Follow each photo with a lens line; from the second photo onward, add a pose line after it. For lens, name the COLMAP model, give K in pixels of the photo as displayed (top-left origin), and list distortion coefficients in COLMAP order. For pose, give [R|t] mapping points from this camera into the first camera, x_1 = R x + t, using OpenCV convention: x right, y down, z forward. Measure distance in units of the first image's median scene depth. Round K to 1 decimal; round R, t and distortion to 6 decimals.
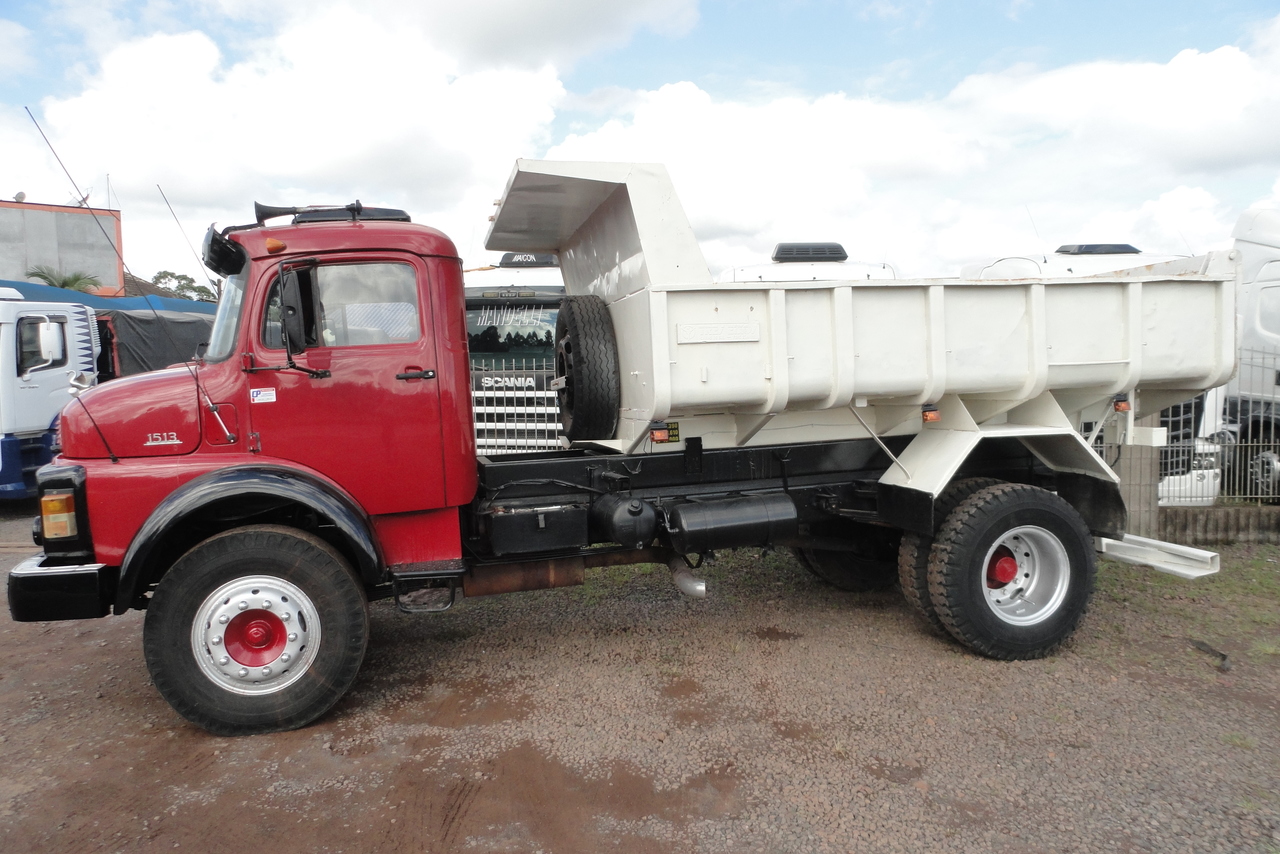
lens RADIAL K [[894.8, 0, 641.4], [0, 894.8, 425.2], [0, 0, 1]] dist [-0.001128, -0.000527]
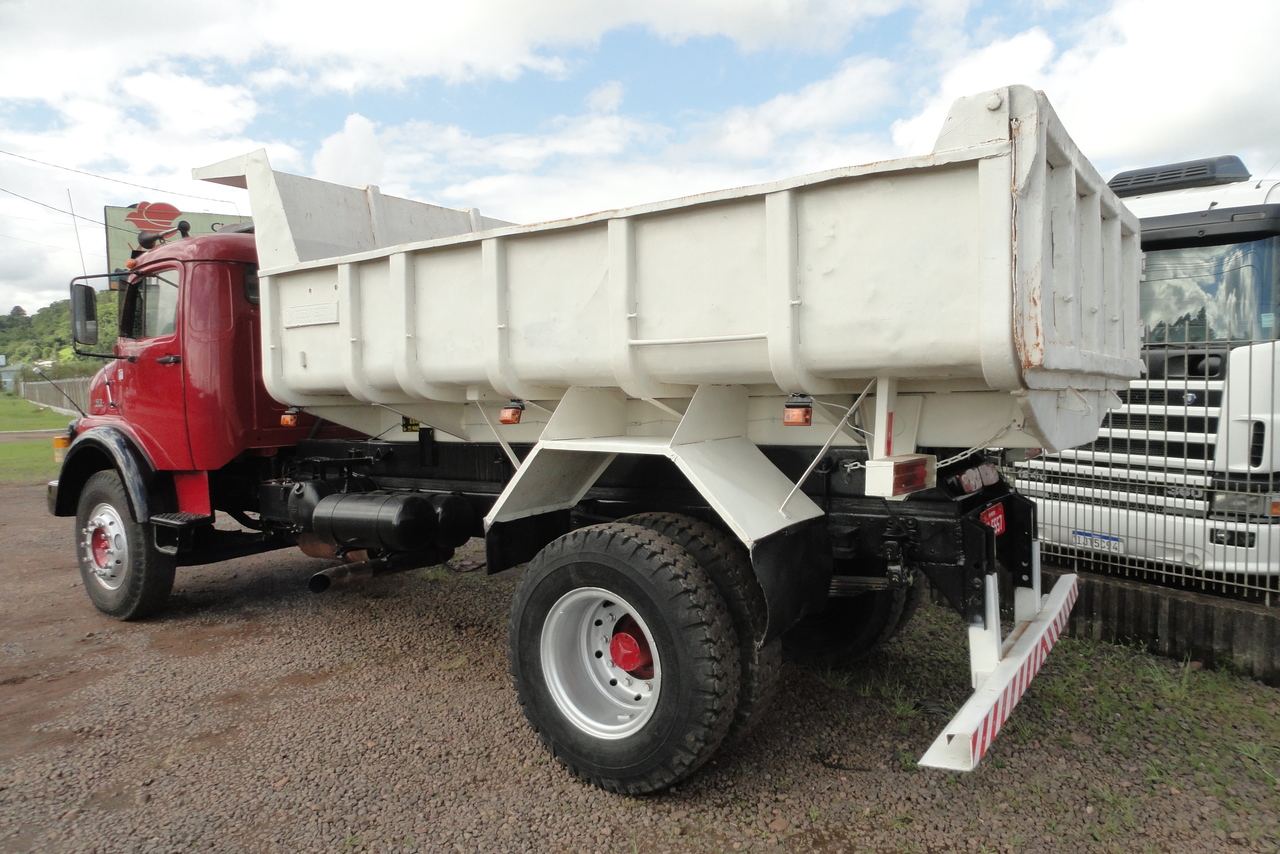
lens RADIAL K [[894.8, 0, 641.4], [0, 894.8, 429.4], [0, 0, 1]] dist [-0.001128, -0.000527]
pose [[0.653182, 0.057242, -0.755034, 0.902722], [-0.047687, 0.998269, 0.034428, -0.027669], [0.755698, 0.013517, 0.654781, 0.563108]]
